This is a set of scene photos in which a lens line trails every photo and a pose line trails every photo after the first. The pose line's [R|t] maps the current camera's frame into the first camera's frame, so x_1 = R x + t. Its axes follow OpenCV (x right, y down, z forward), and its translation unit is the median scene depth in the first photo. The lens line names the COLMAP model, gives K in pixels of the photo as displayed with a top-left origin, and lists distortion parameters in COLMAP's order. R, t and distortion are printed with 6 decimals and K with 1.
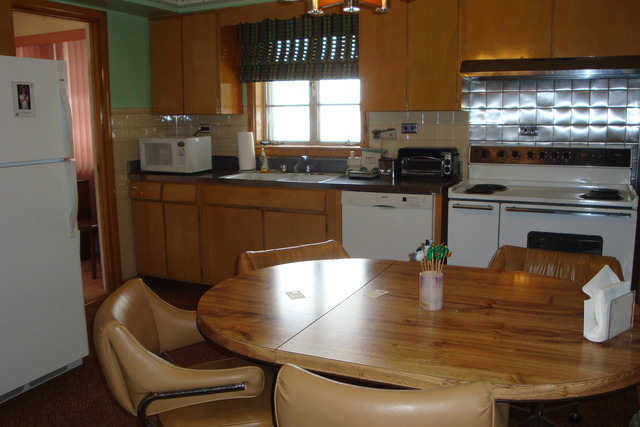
lens RADIAL K [[565.6, 0, 320.0], [0, 565.6, 213.5], [0, 0, 1]] dist [-0.164025, 0.141174]
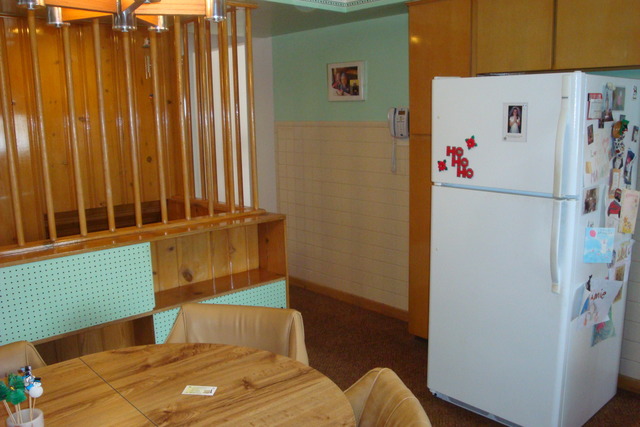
lens RADIAL K [[565.6, 0, 320.0], [0, 565.6, 213.5], [0, 0, 1]] dist [-0.164025, 0.141174]
pose [[-0.380874, 0.178067, -0.907319, 0.434283], [-0.138560, 0.959208, 0.246416, -0.246912], [0.914186, 0.219571, -0.340665, 1.055799]]
